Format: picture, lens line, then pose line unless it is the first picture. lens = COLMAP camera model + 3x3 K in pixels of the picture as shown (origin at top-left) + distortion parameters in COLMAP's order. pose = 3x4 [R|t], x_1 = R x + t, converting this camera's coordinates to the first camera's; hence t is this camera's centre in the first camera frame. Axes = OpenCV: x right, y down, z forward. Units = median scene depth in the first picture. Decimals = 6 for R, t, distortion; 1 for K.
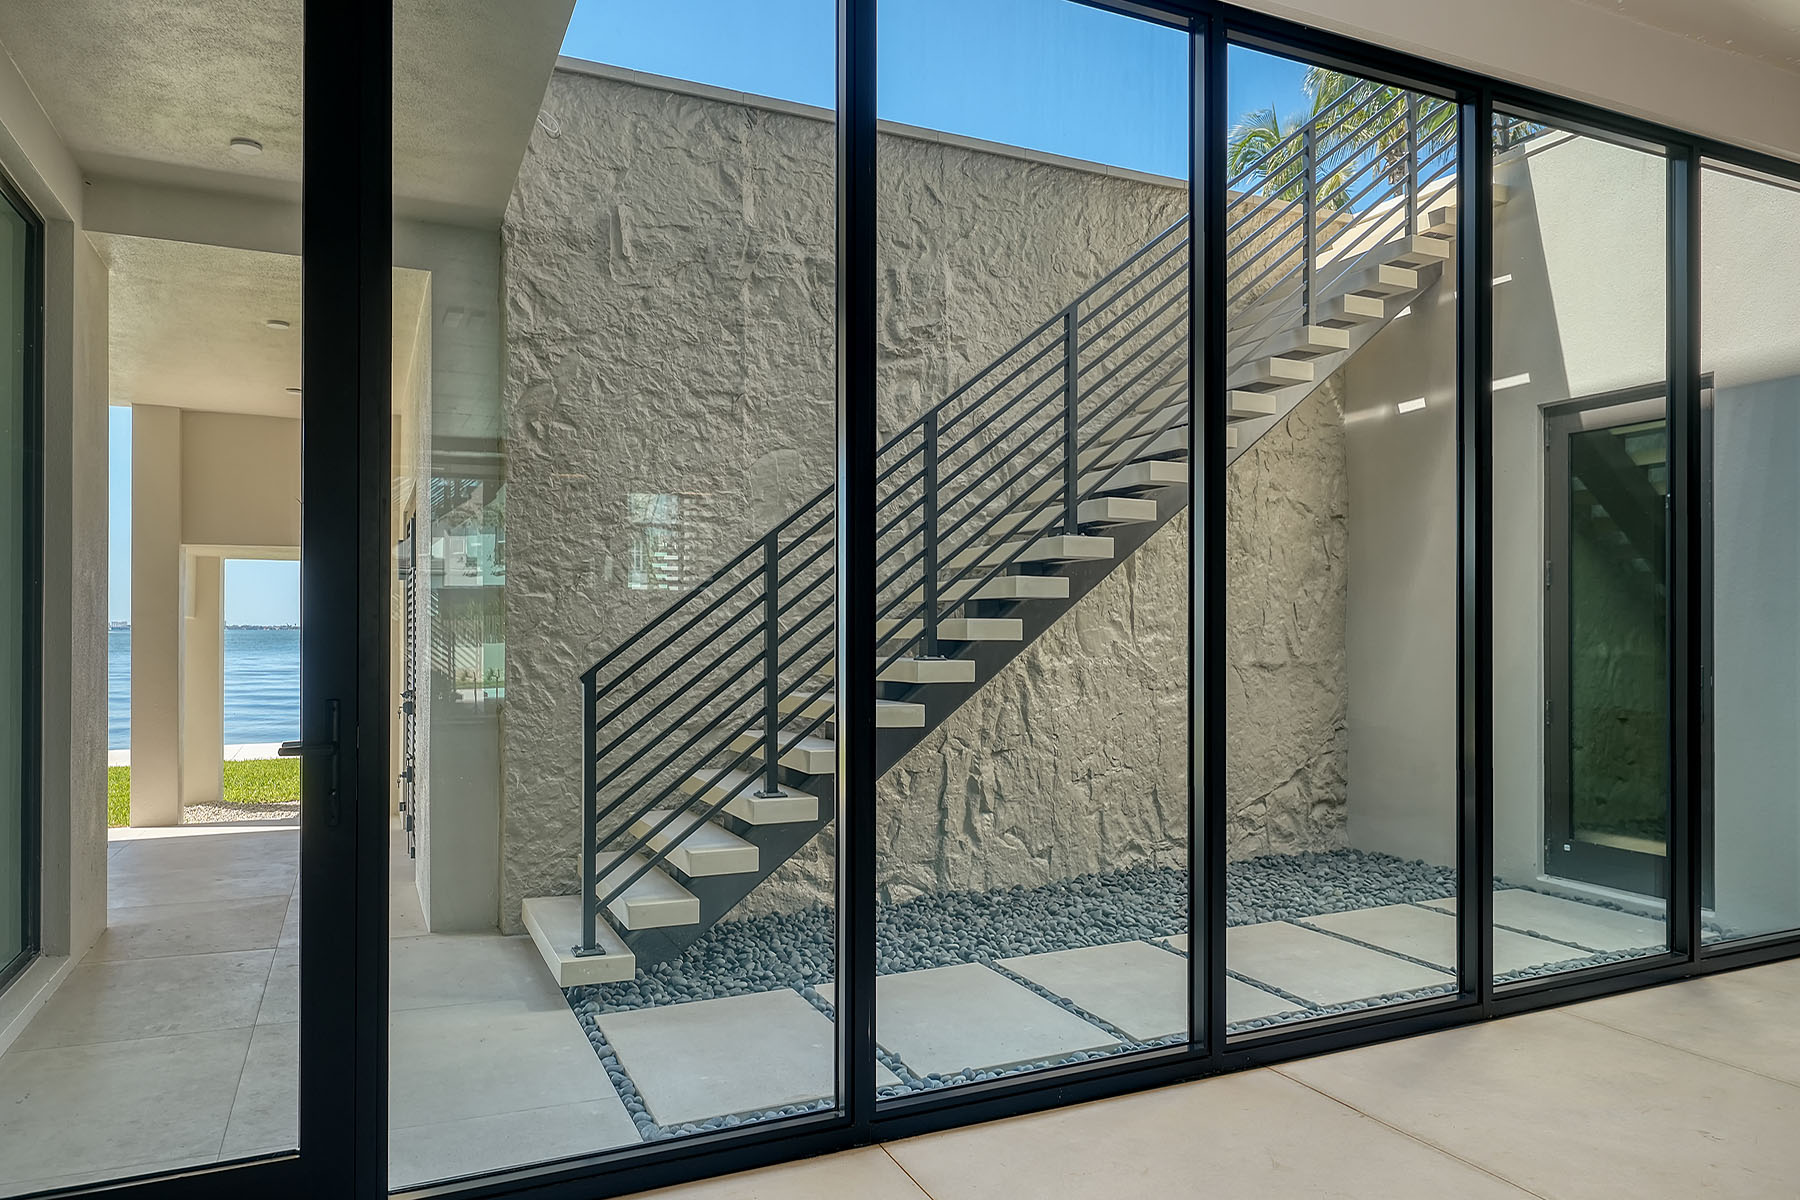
lens RADIAL K [[1162.5, 0, 899.2], [0, 1162.5, 608.3], [0, 0, 1]] dist [0.006481, 0.000350]
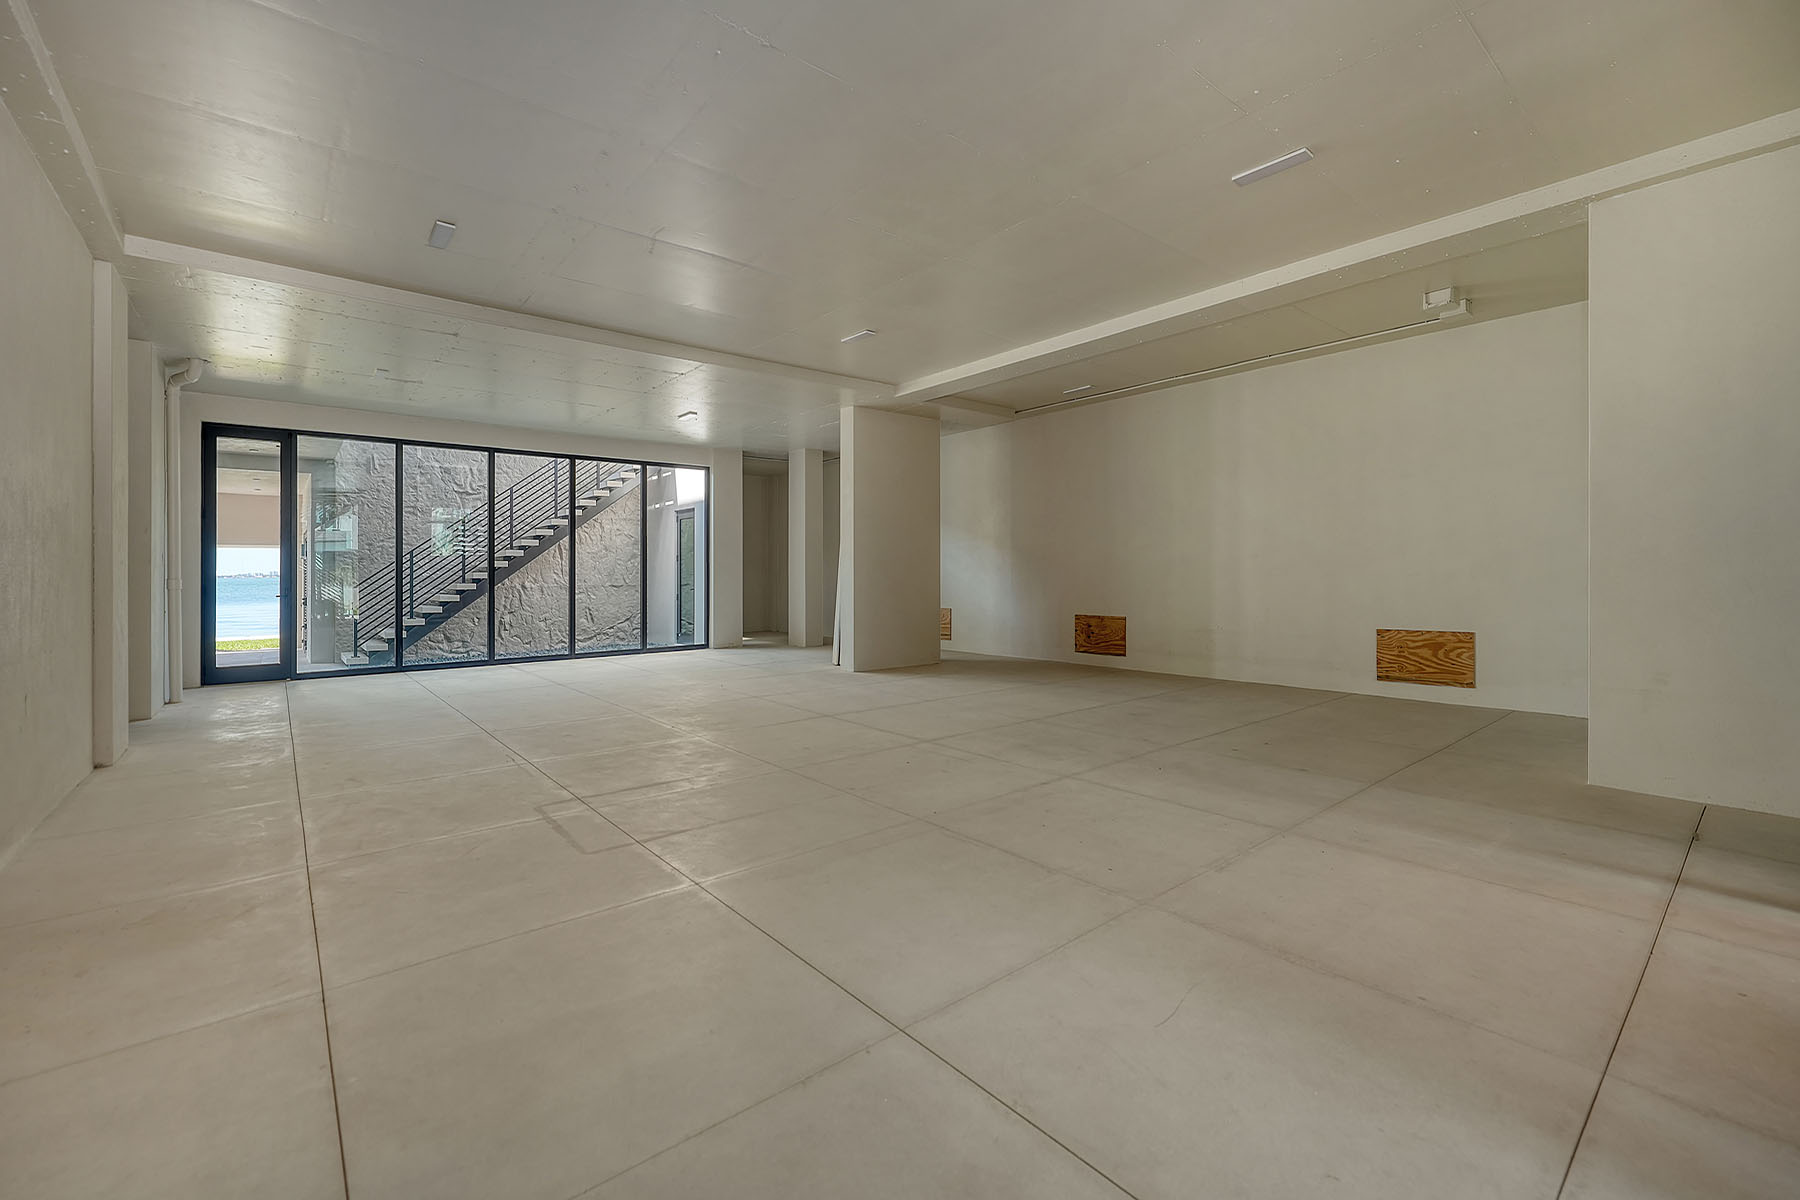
lens RADIAL K [[754.9, 0, 893.0], [0, 754.9, 559.5], [0, 0, 1]] dist [-0.001094, -0.000062]
pose [[0.967190, -0.002022, 0.254044, 0.646163], [0.002986, 0.999990, -0.003410, -0.017766], [-0.254035, 0.004057, 0.967187, -1.481845]]
